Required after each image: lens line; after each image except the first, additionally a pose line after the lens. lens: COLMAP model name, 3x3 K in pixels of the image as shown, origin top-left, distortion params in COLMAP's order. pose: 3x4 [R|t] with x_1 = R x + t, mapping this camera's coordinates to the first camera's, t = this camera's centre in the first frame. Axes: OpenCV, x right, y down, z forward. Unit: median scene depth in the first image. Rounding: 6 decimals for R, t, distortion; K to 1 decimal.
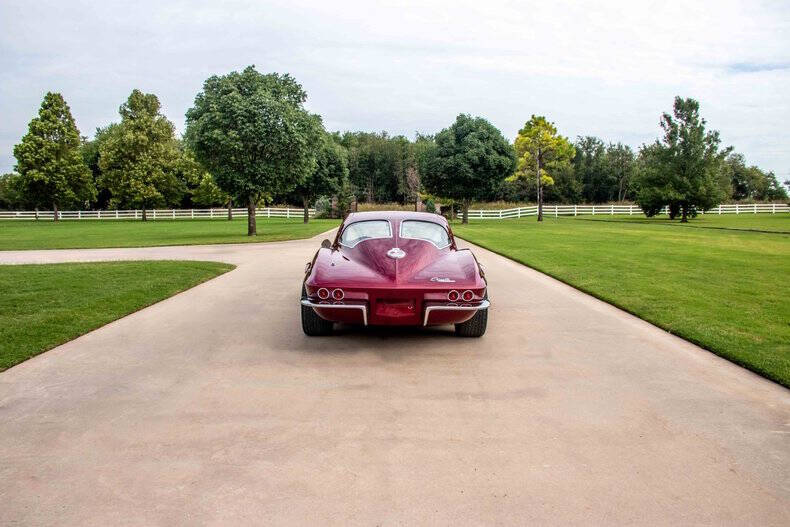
lens RADIAL K [[628.6, 0, 395.0], [0, 628.6, 263.5], [0, 0, 1]] dist [-0.169694, 0.126515]
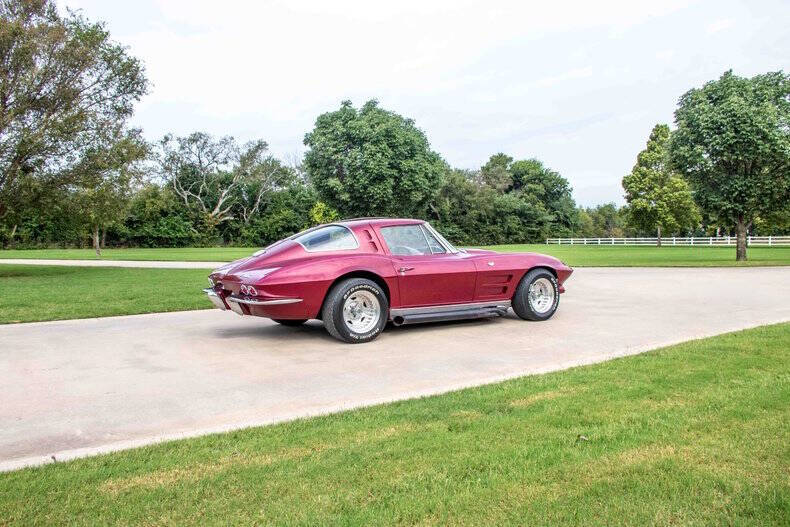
lens RADIAL K [[628.6, 0, 395.0], [0, 628.6, 263.5], [0, 0, 1]] dist [-0.169694, 0.126515]
pose [[0.564432, 0.024418, -0.825118, 0.096775], [-0.061519, 0.998027, -0.012547, -0.000052], [0.823184, 0.057843, 0.564821, 0.053488]]
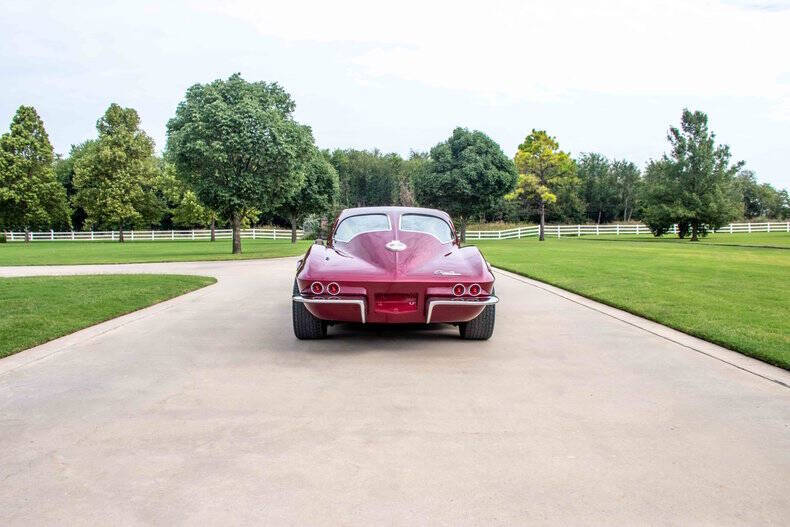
lens RADIAL K [[665.9, 0, 395.0], [0, 665.9, 263.5], [0, 0, 1]] dist [-0.161815, 0.122121]
pose [[0.999936, -0.002957, 0.010956, -0.000988], [0.003375, 0.999258, -0.038359, 0.004319], [-0.010835, 0.038394, 0.999204, 0.002282]]
